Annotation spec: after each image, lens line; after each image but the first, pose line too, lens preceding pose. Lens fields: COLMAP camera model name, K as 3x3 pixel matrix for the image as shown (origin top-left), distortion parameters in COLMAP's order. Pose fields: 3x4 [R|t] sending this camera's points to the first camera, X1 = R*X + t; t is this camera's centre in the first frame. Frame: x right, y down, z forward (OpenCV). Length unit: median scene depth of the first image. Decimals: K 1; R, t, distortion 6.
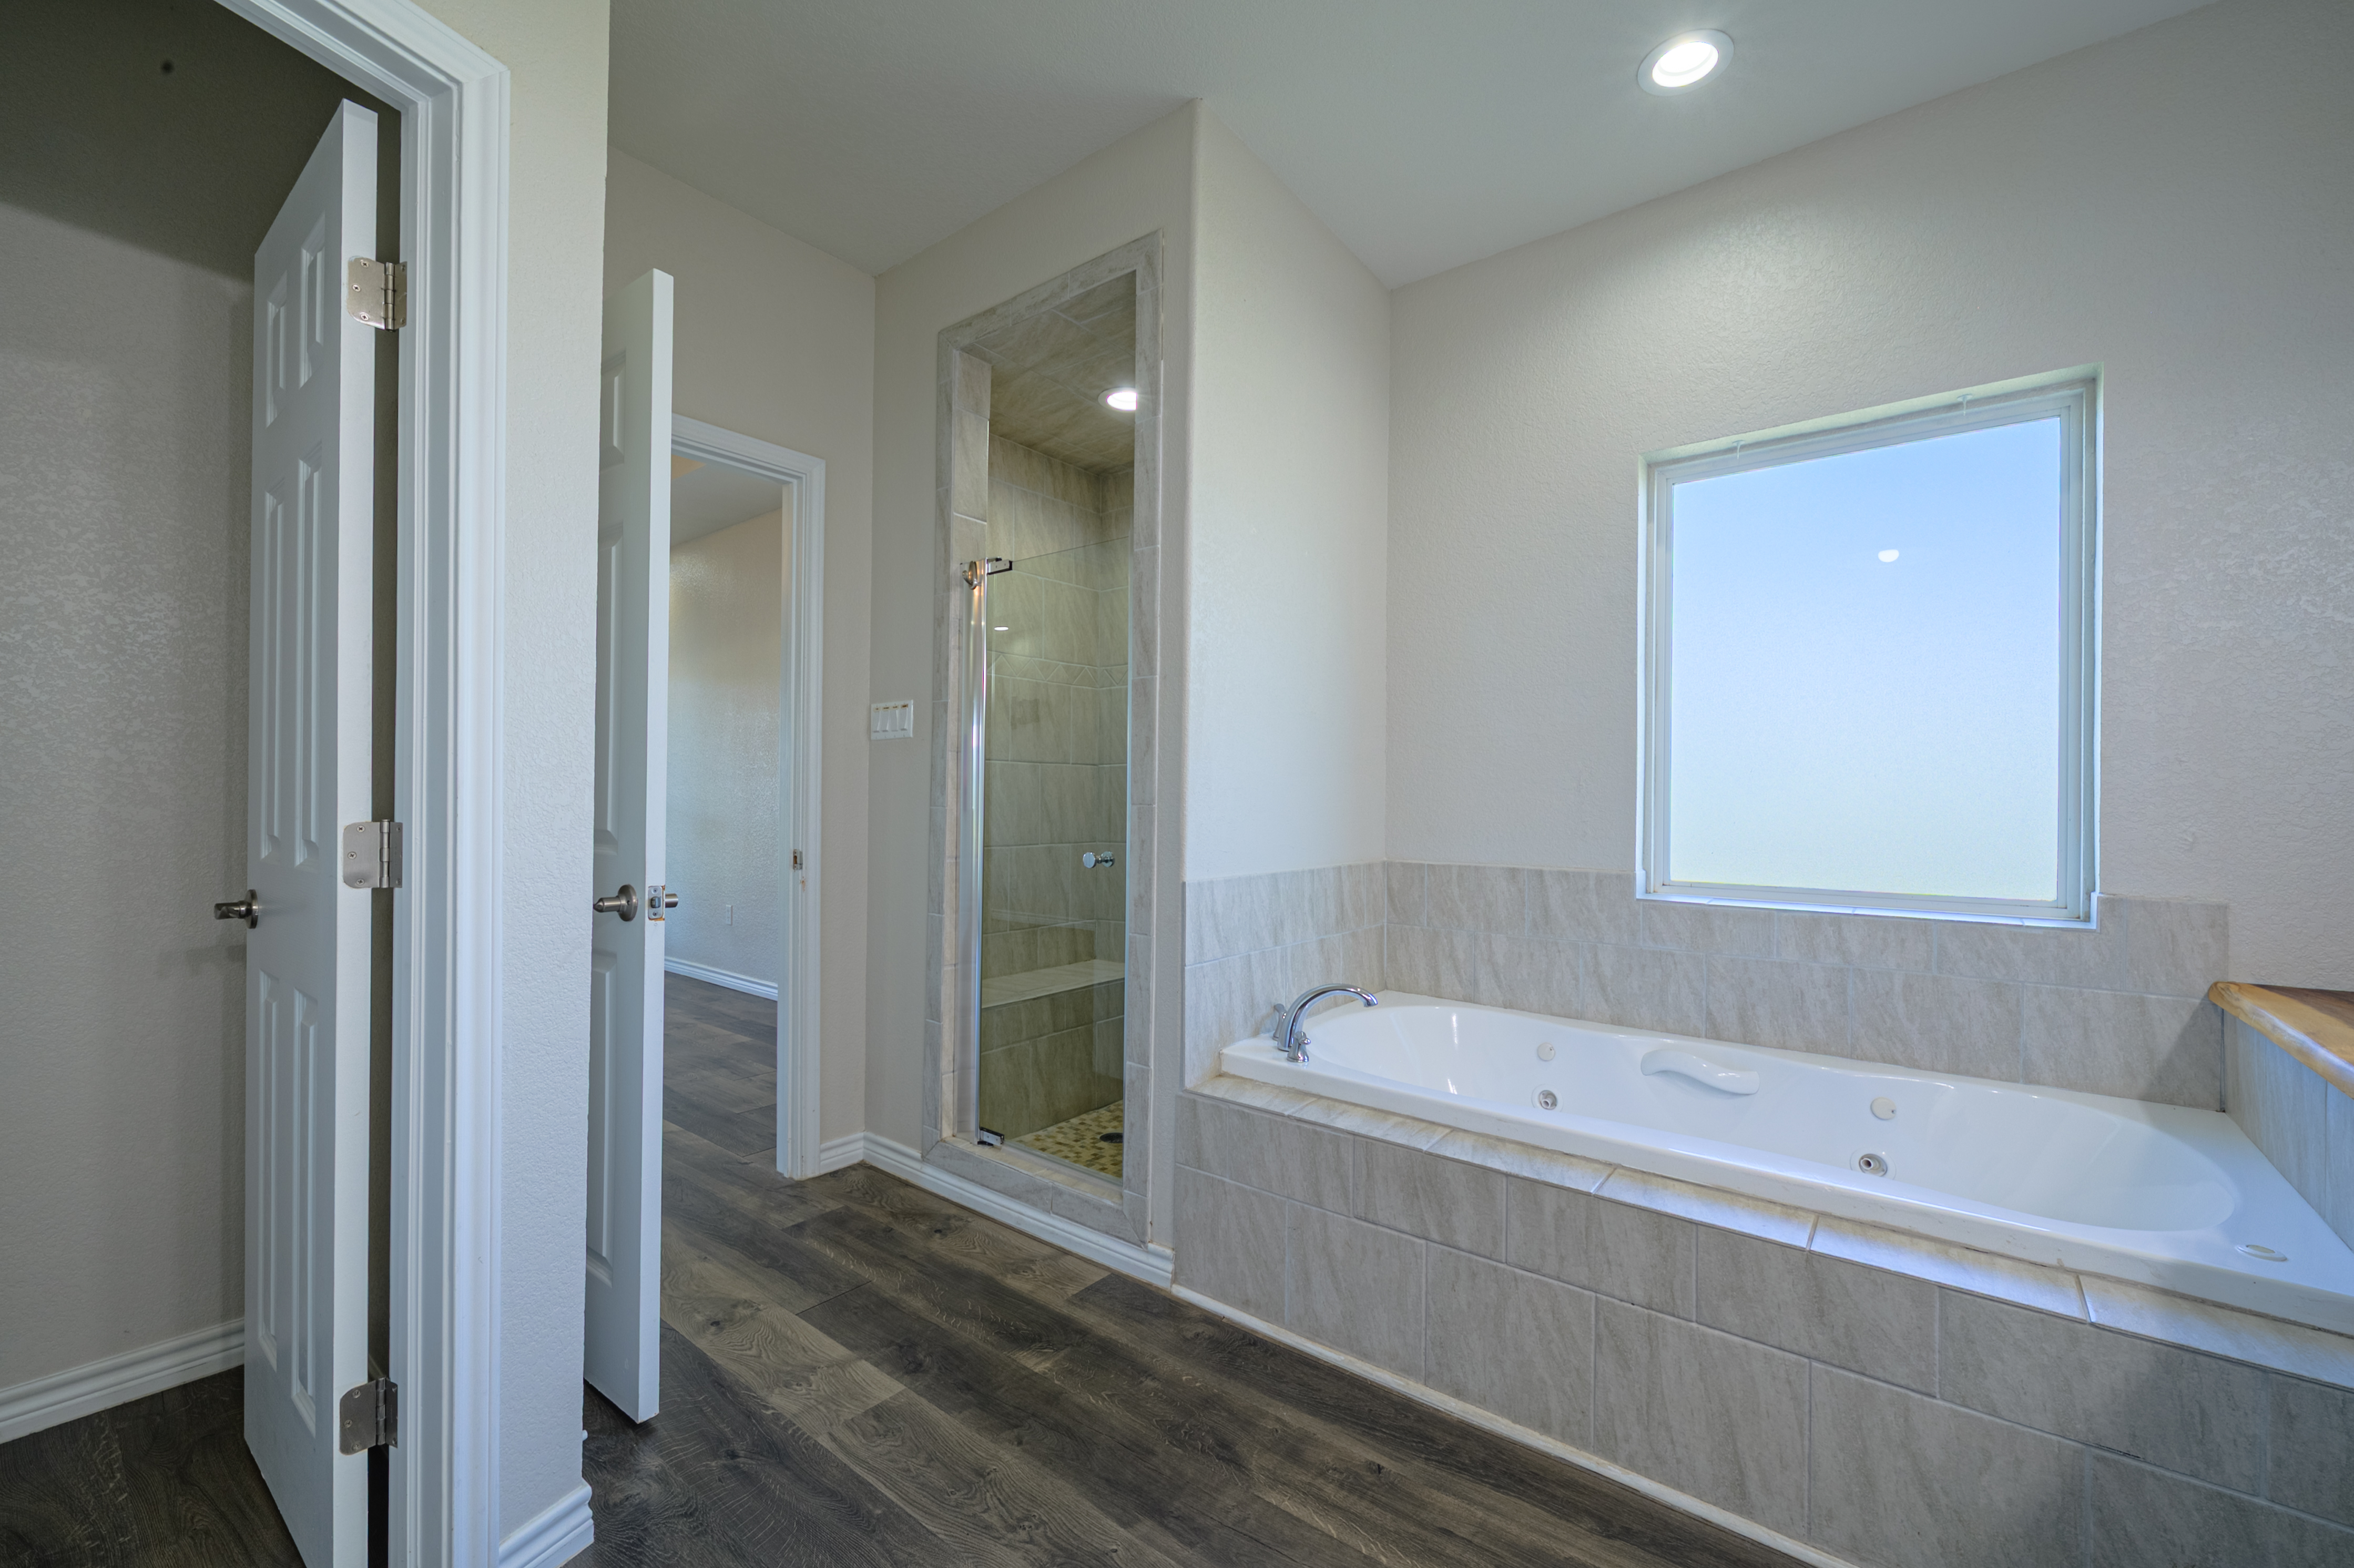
lens RADIAL K [[944.8, 0, 1174.0], [0, 944.8, 795.0], [0, 0, 1]] dist [-0.005314, 0.000337]
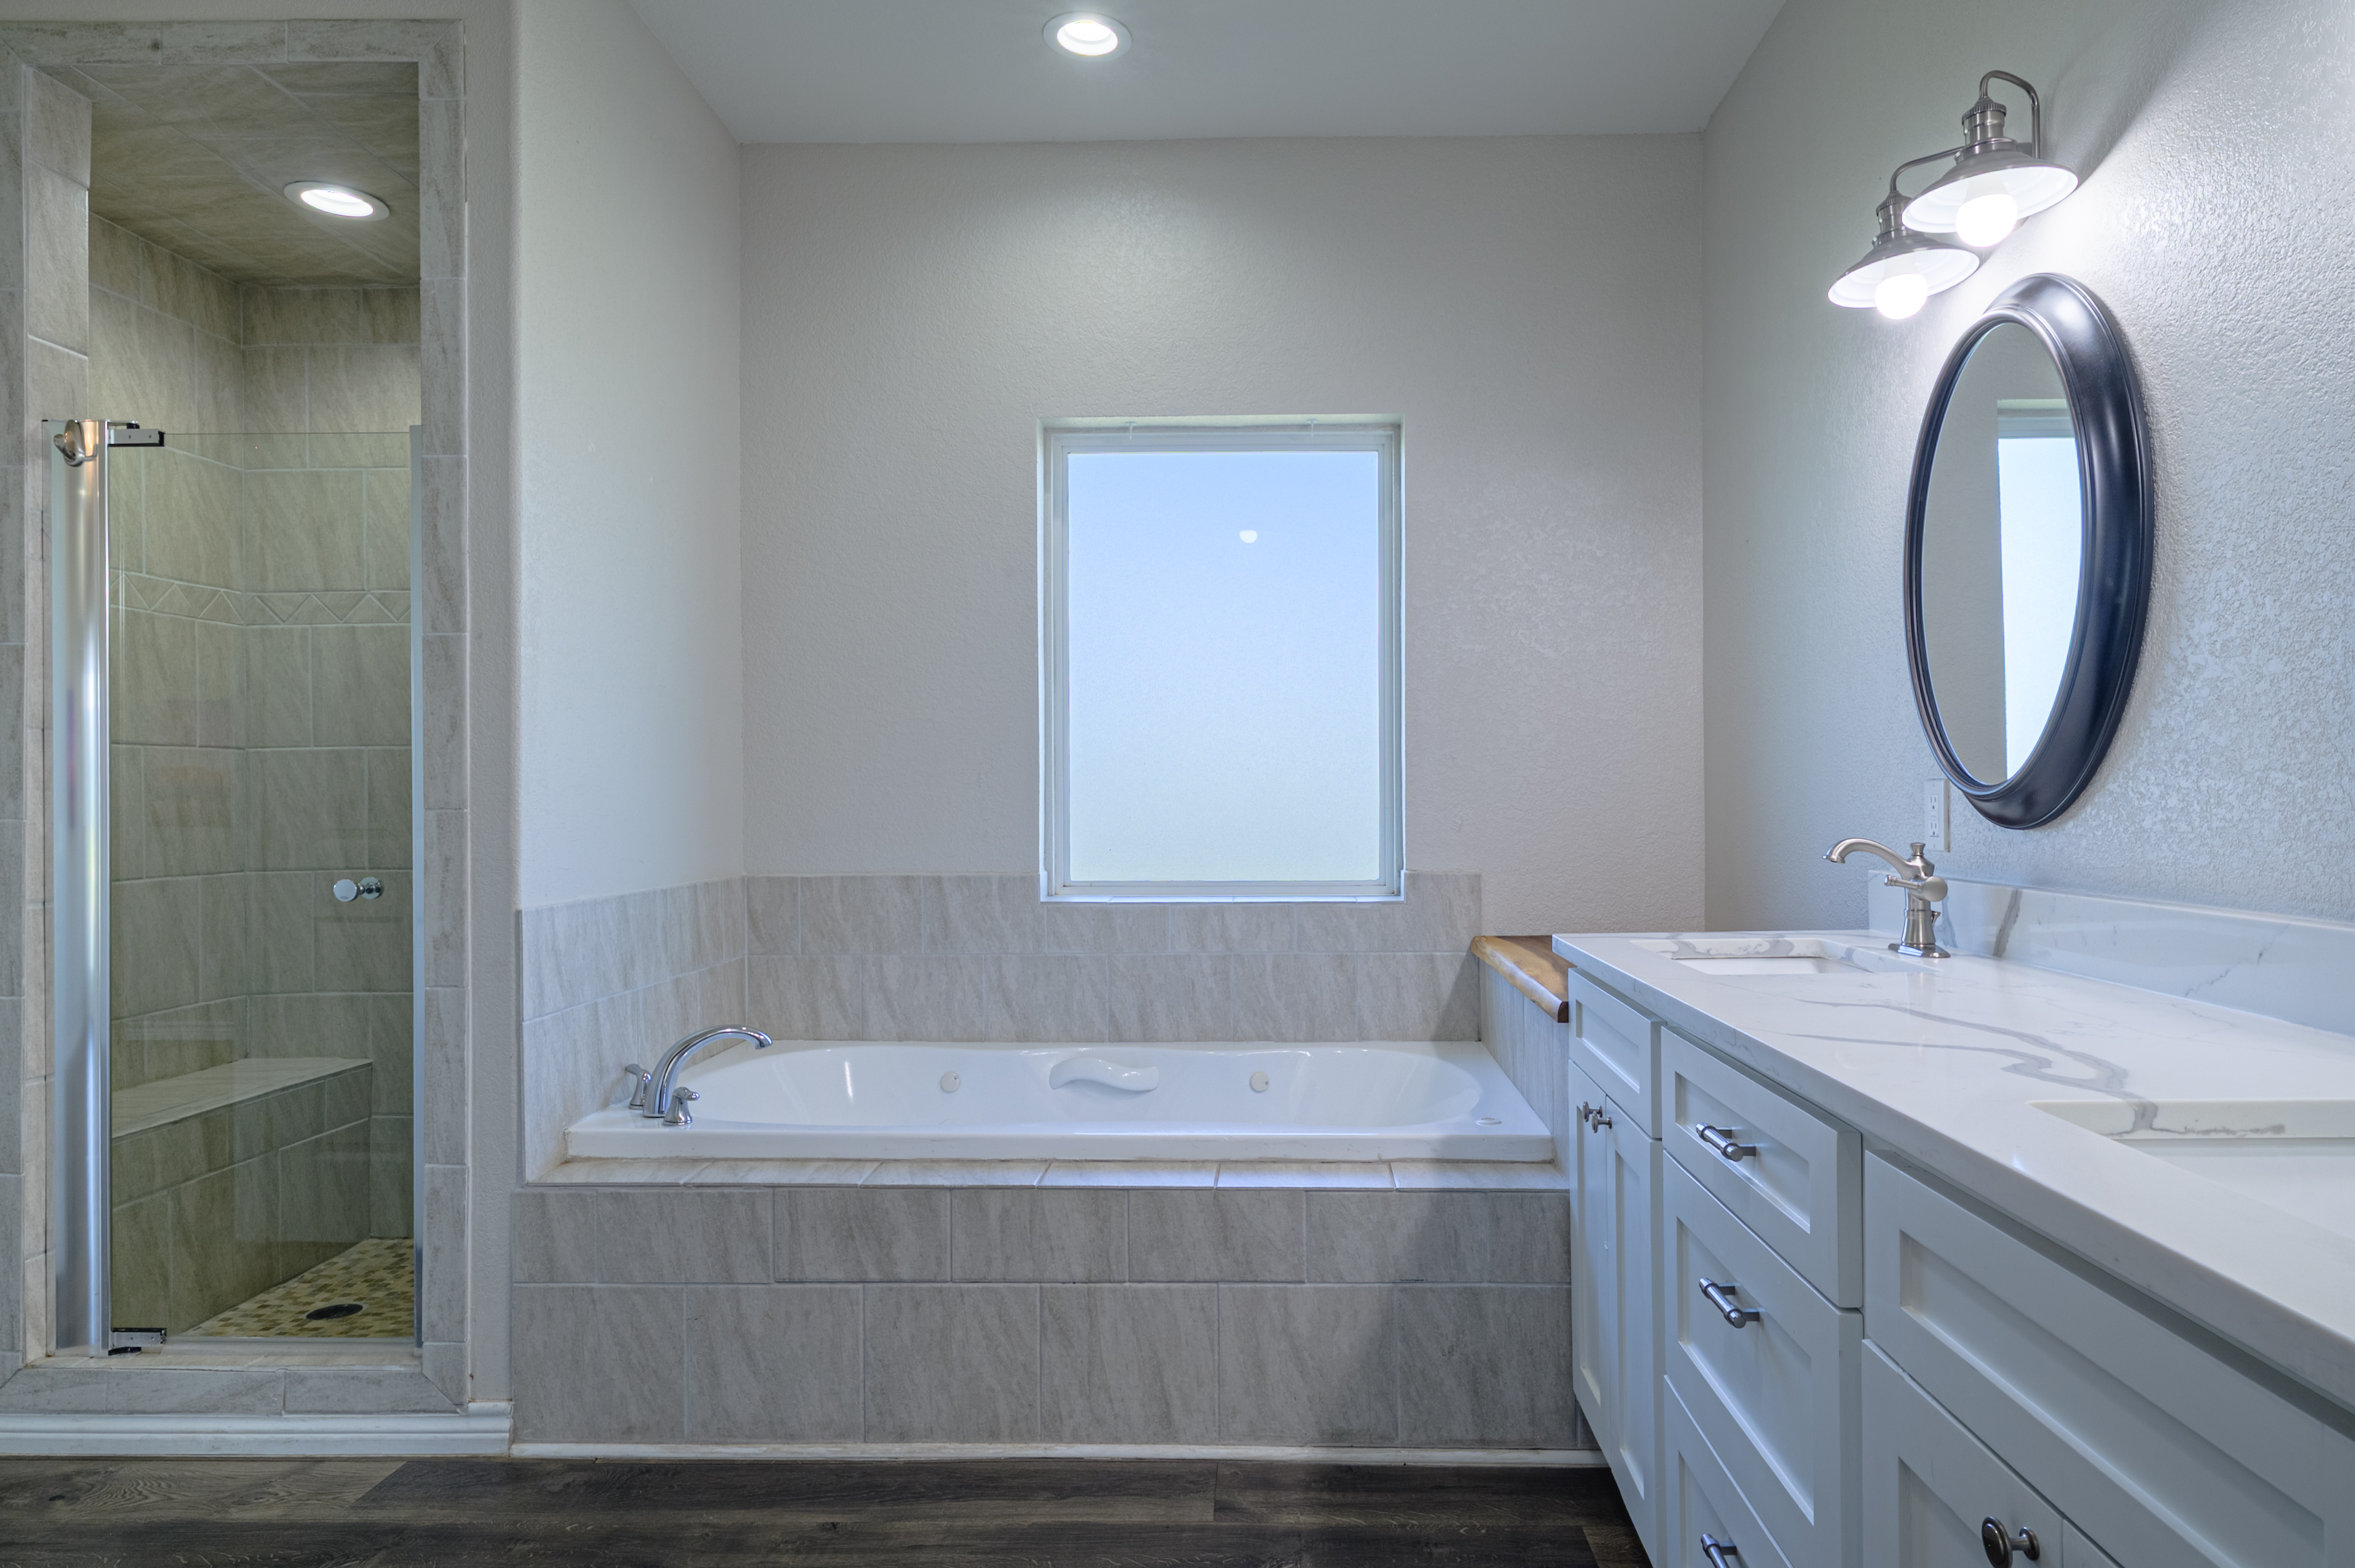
lens RADIAL K [[1380.4, 0, 1179.0], [0, 1380.4, 783.7], [0, 0, 1]] dist [0.000694, 0.002714]
pose [[0.823692, -0.006884, 0.566996, -0.182727], [0.009391, 0.999955, -0.001503, -0.002609], [-0.566960, 0.006562, 0.823720, -0.211591]]
